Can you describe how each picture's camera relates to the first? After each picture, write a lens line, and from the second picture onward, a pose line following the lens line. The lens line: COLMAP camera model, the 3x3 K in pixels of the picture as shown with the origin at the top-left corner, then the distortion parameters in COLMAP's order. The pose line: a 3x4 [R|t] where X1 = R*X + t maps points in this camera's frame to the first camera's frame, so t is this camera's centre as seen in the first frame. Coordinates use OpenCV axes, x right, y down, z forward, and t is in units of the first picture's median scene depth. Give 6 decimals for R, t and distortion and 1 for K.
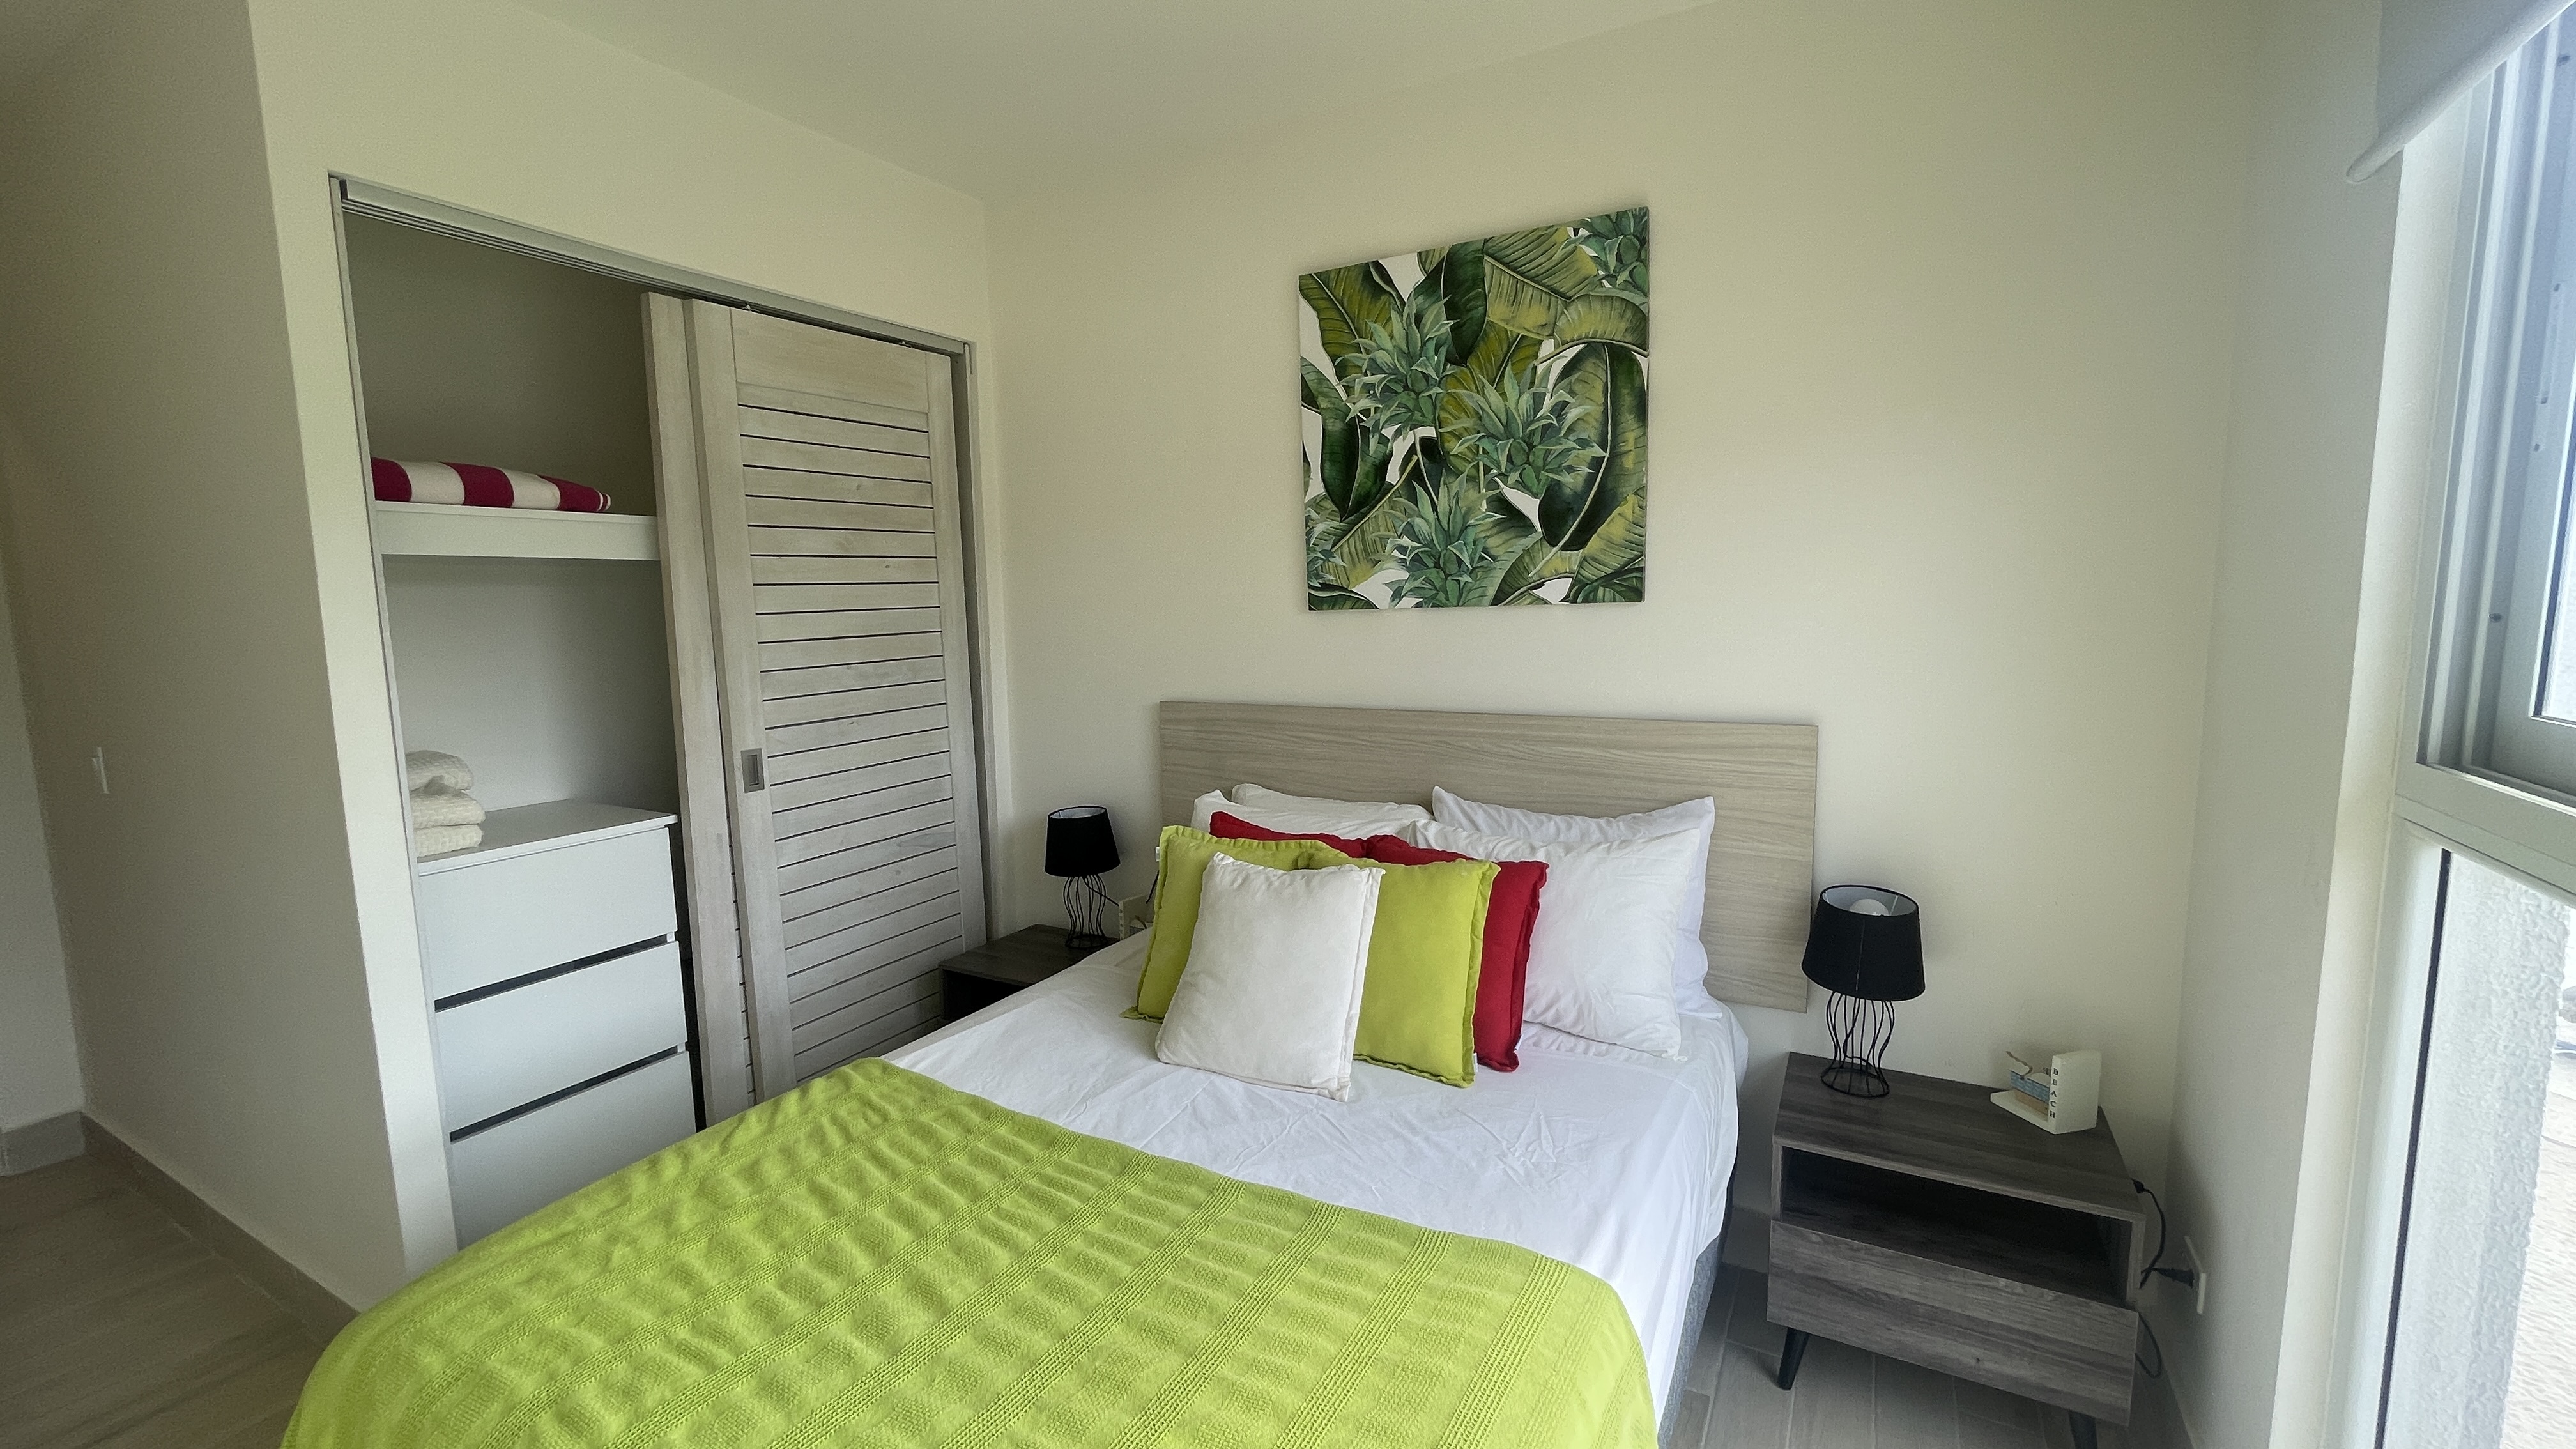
lens RADIAL K [[1044.5, 0, 1271.0], [0, 1044.5, 720.2], [0, 0, 1]] dist [0.001186, -0.001115]
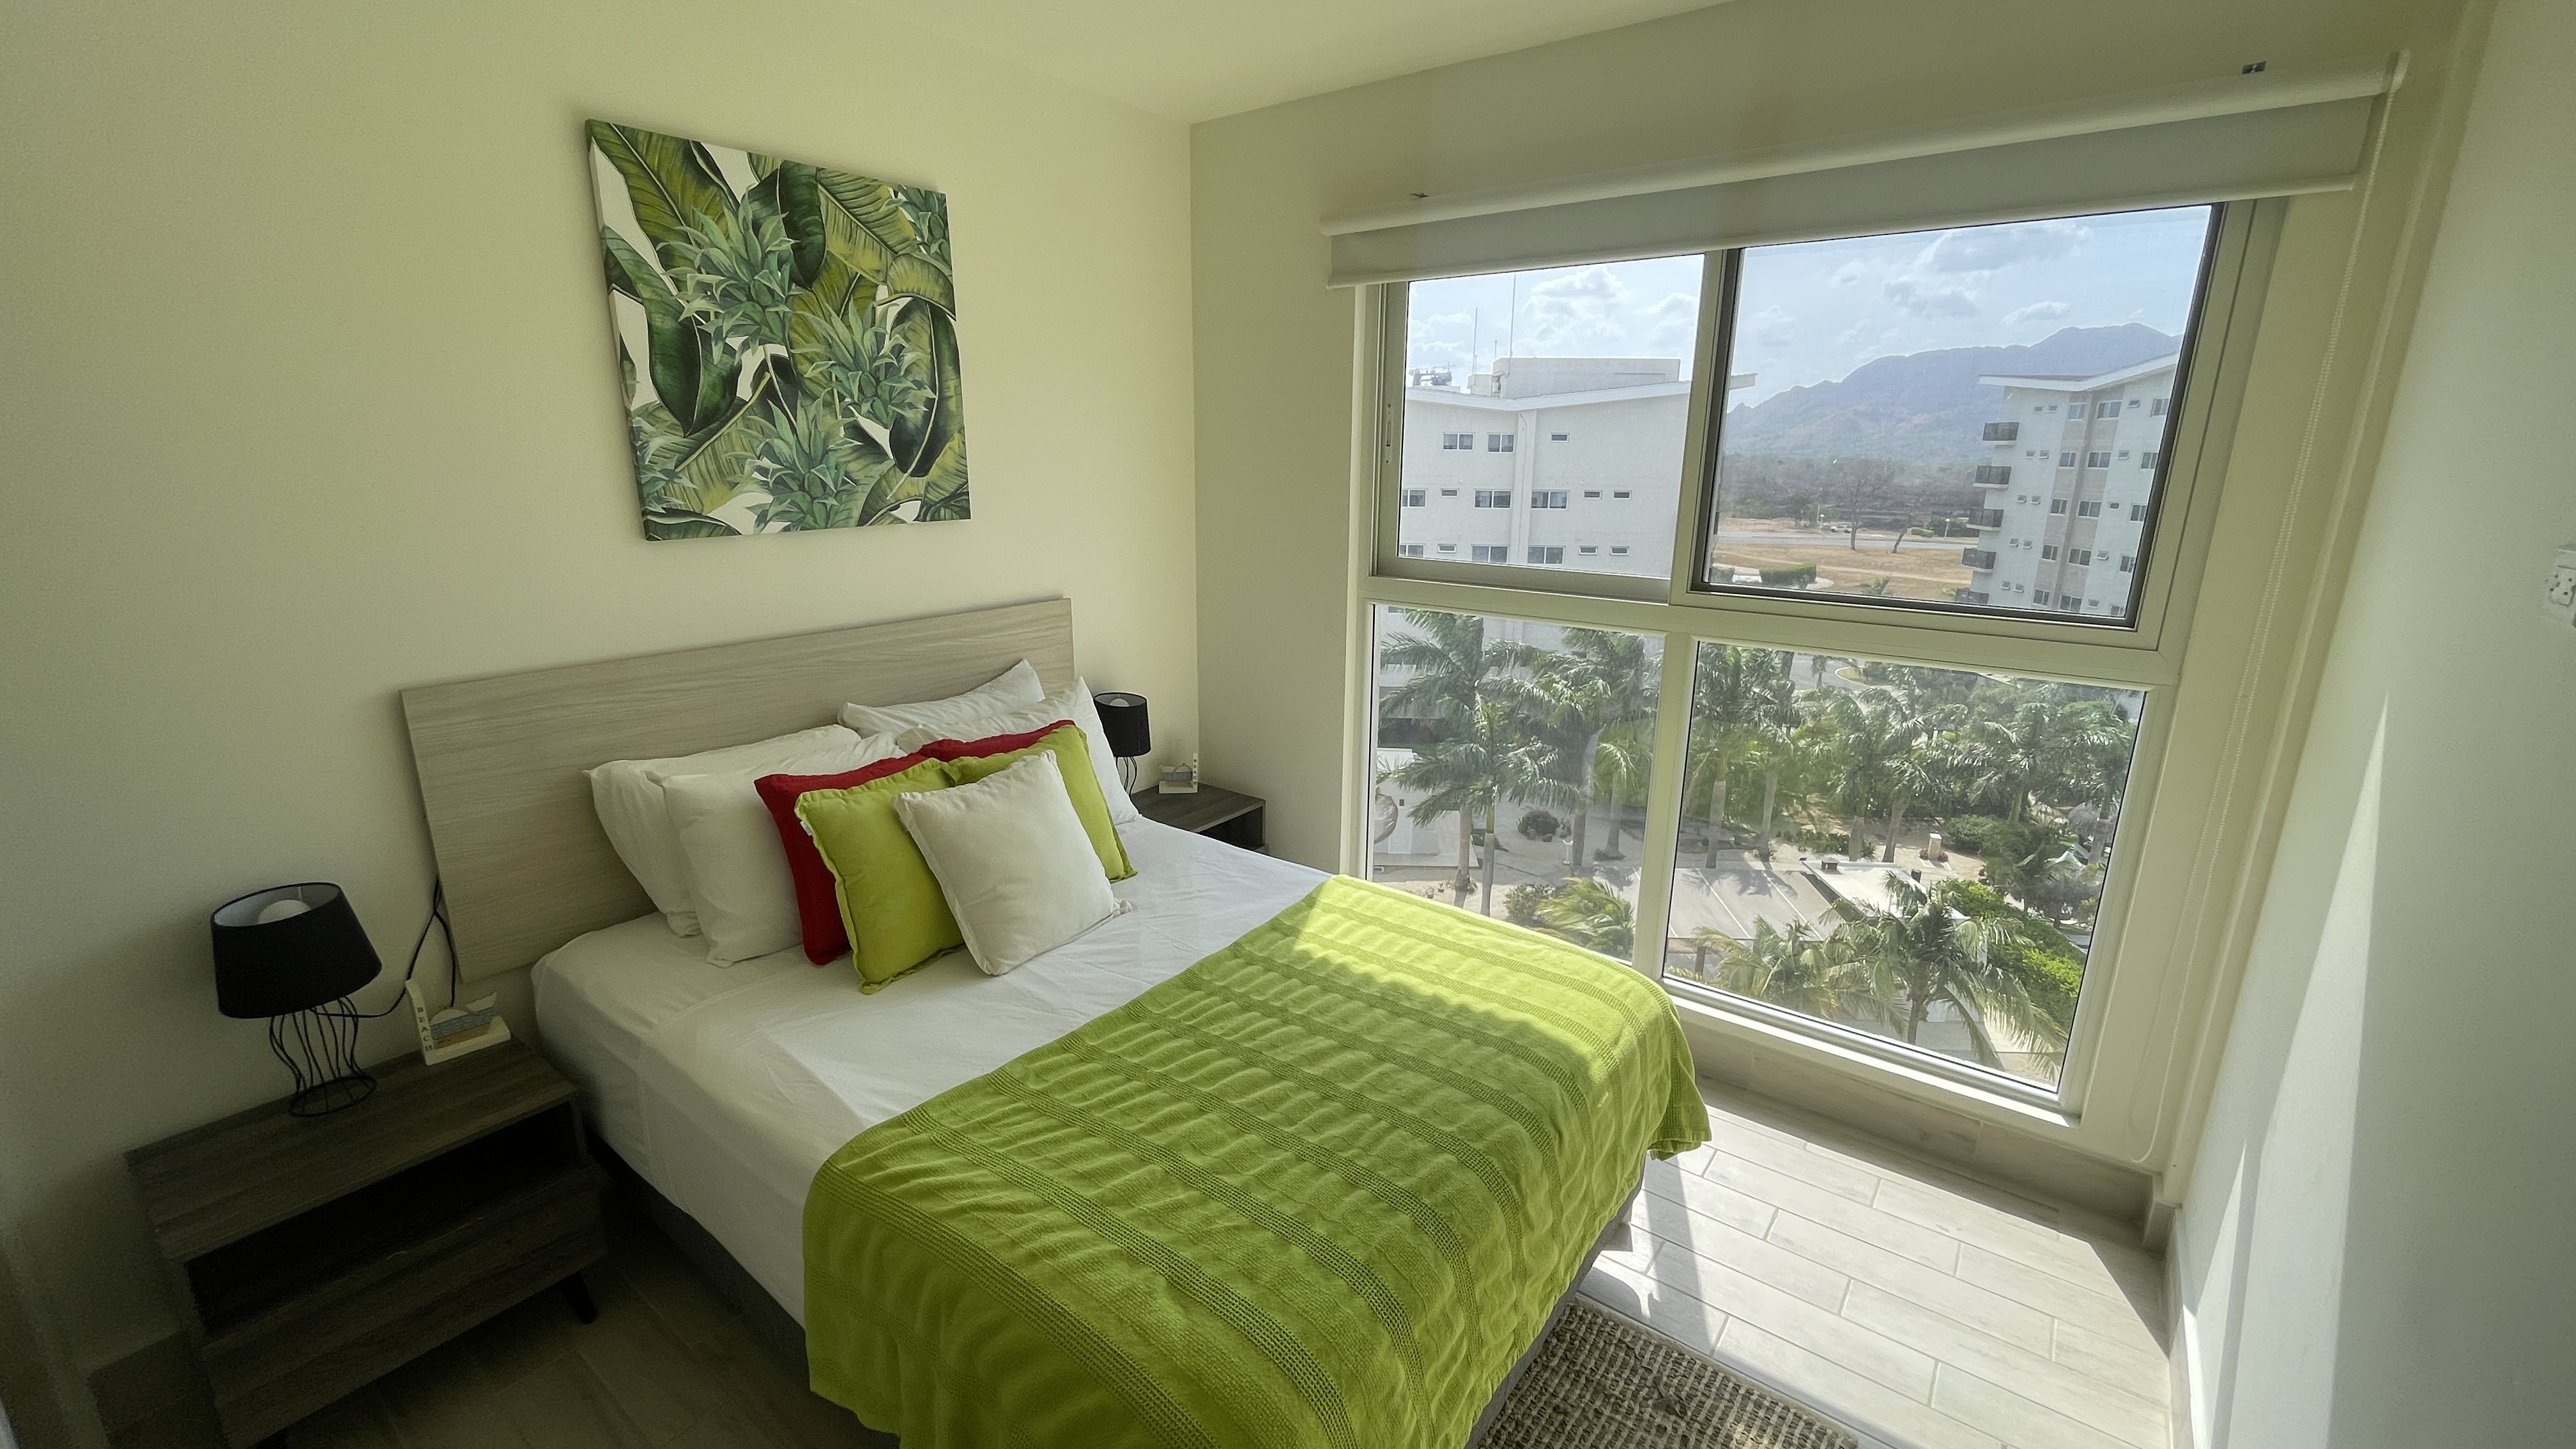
lens RADIAL K [[1044.5, 0, 1290.0], [0, 1044.5, 721.5], [0, 0, 1]] dist [0.001186, -0.001115]
pose [[0.135054, -0.231110, 0.963508, -0.846131], [0.104908, 0.970287, 0.218031, -0.106538], [-0.985269, 0.071634, 0.155287, 0.420322]]
